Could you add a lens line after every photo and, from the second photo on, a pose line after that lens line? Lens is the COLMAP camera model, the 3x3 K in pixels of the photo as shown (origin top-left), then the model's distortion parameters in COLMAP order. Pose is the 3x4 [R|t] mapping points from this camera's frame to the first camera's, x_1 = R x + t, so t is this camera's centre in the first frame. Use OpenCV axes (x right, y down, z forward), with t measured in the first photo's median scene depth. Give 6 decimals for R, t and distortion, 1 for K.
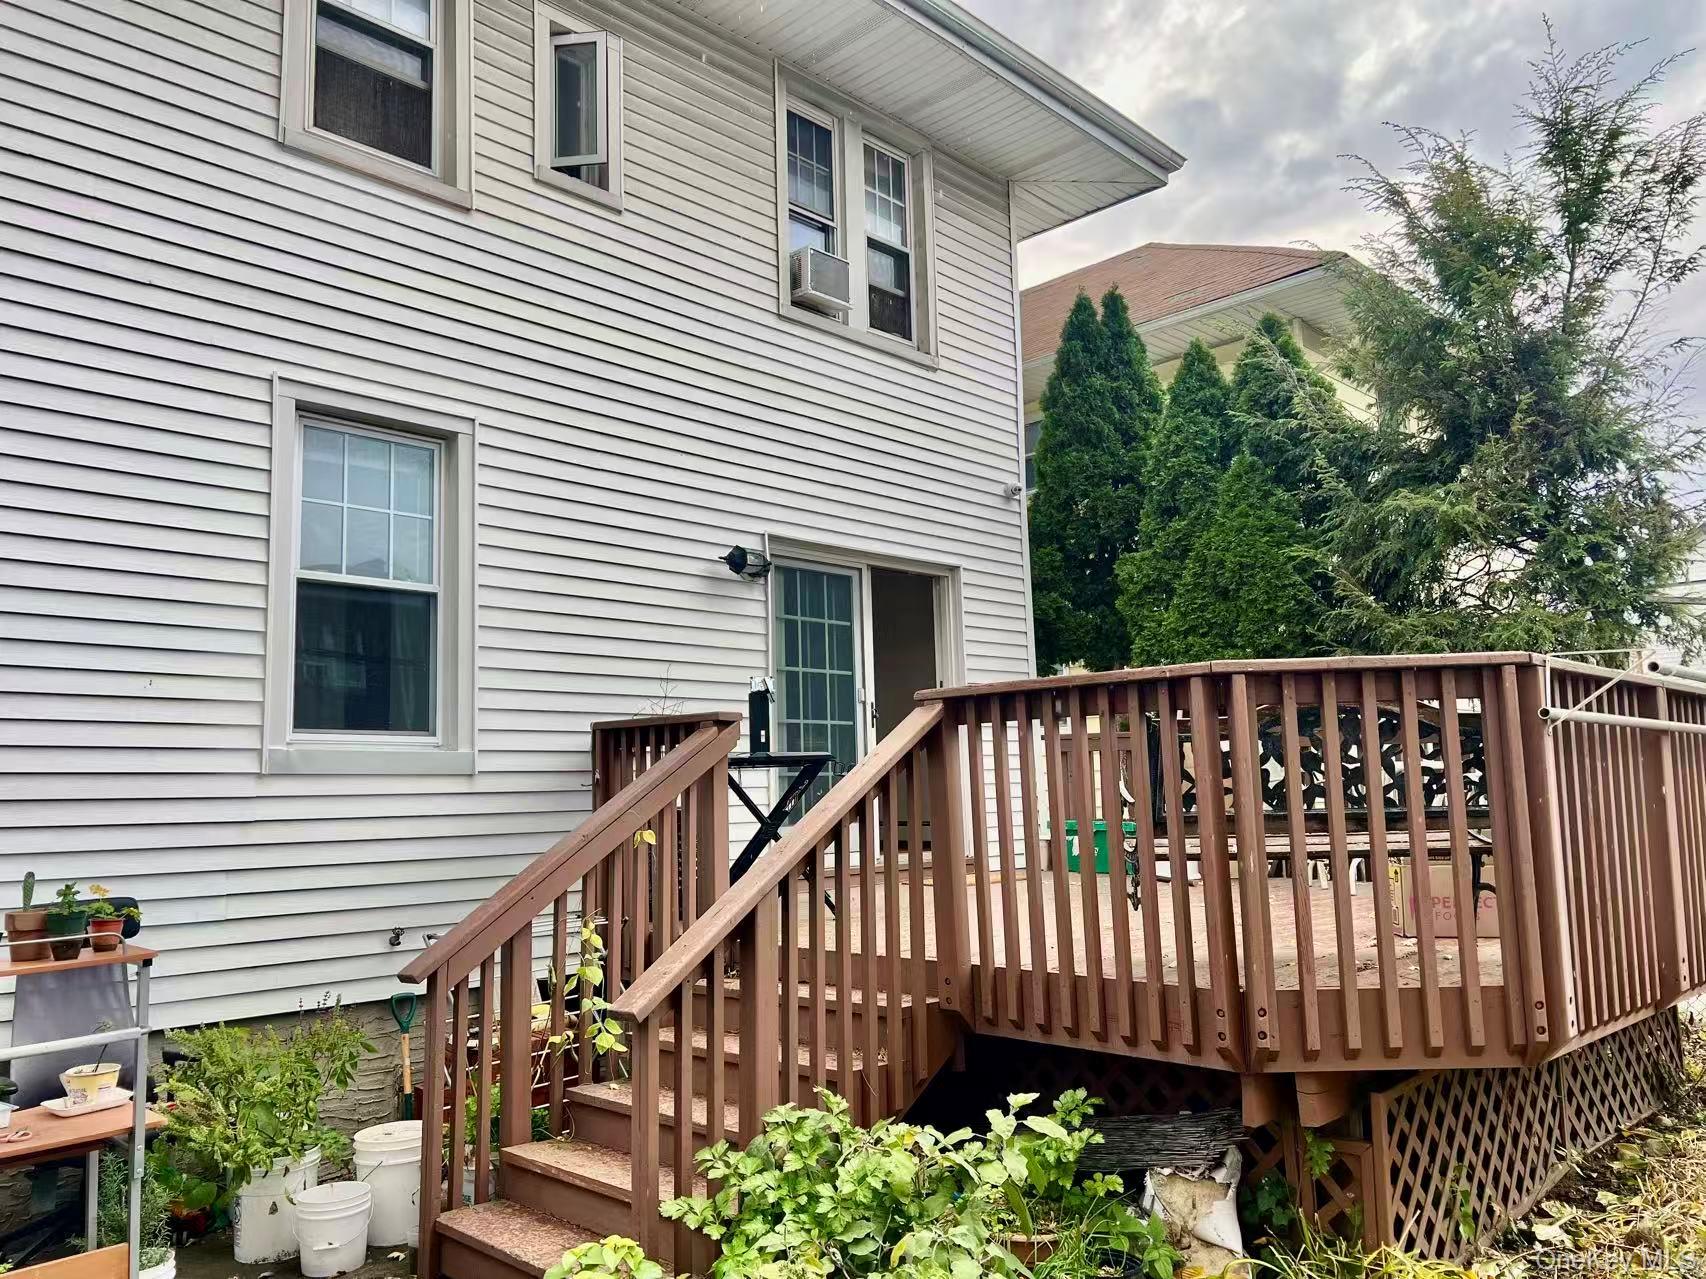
lens RADIAL K [[1277.4, 0, 853.0], [0, 1277.4, 639.5], [0, 0, 1]] dist [-0.010356, -0.008139]
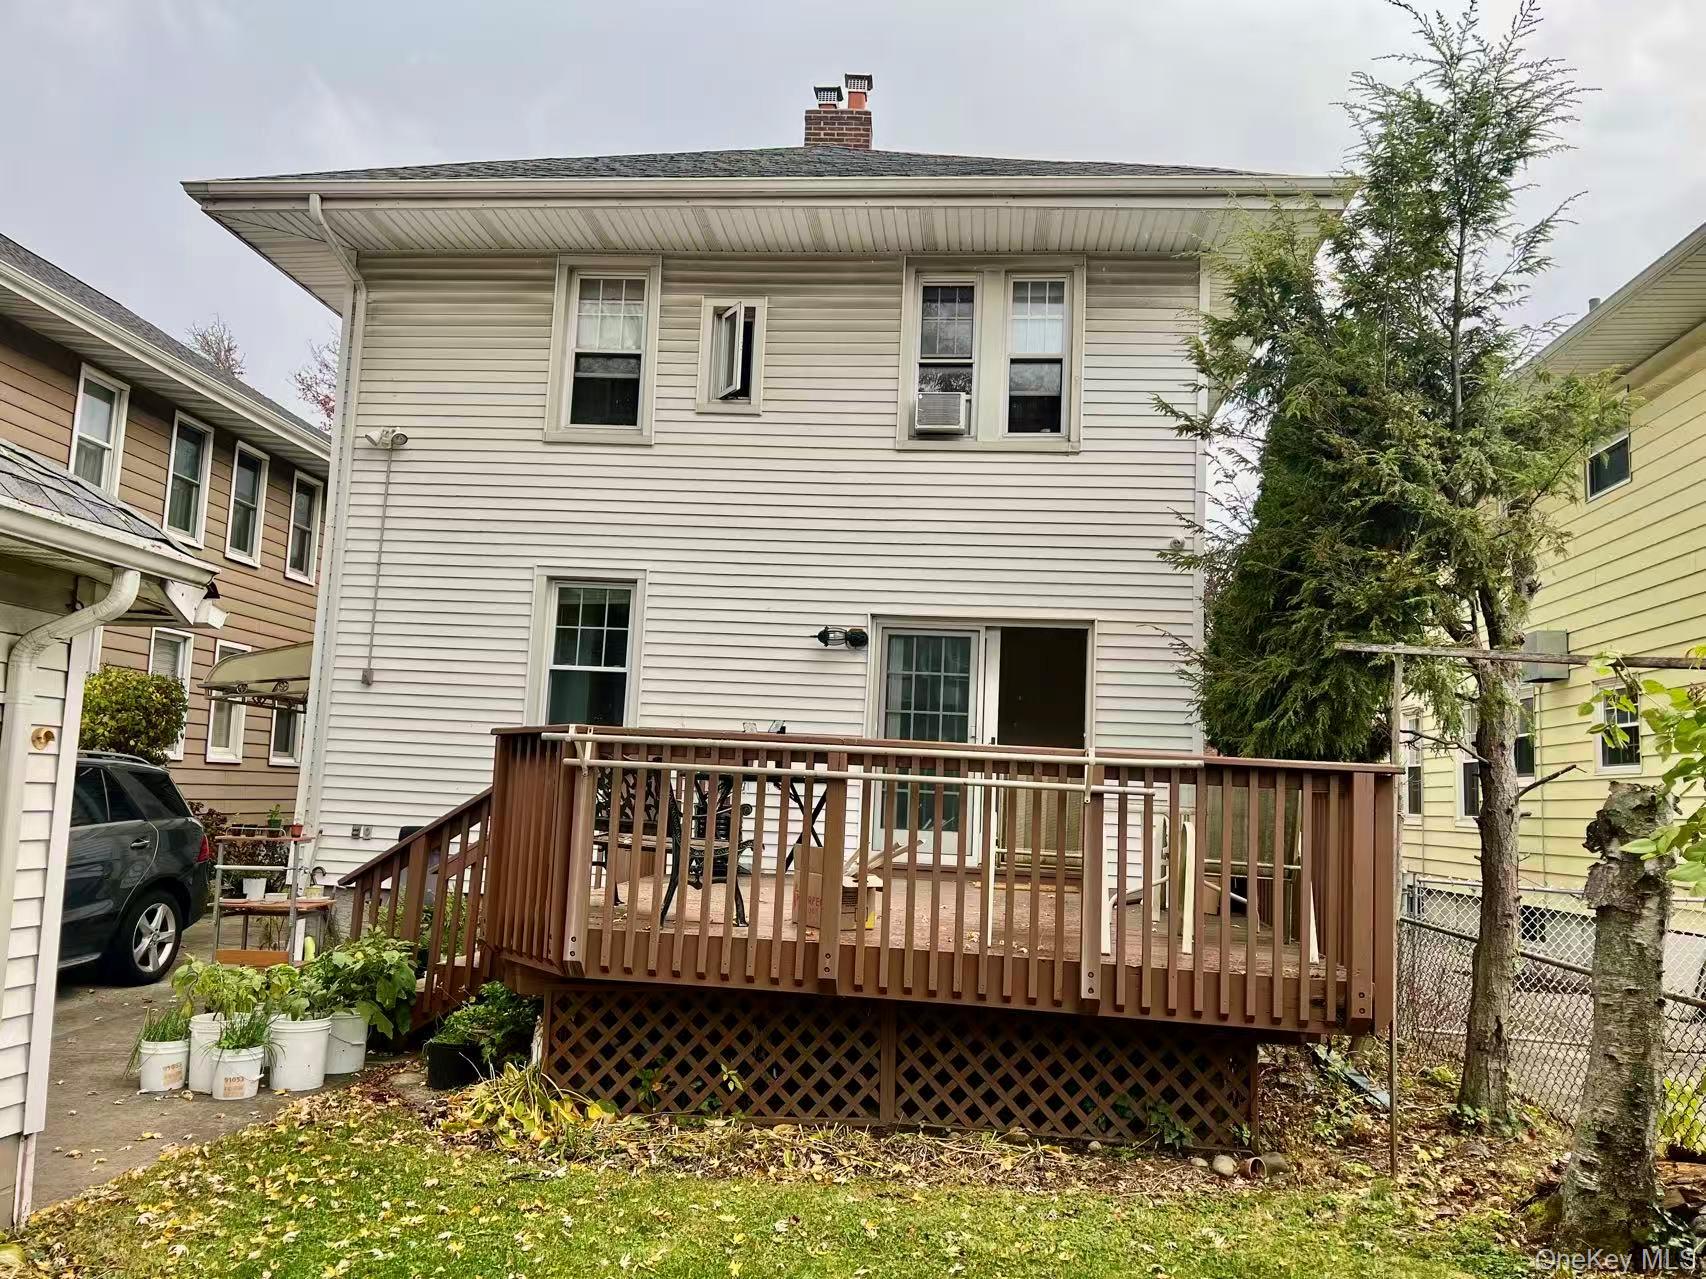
lens RADIAL K [[1277.4, 0, 853.0], [0, 1277.4, 639.5], [0, 0, 1]] dist [-0.010356, -0.008139]
pose [[0.617796, -0.040018, -0.785319, 0.971456], [0.034740, 0.999118, -0.023584, -0.022423], [0.785570, -0.012712, 0.618642, 0.124277]]
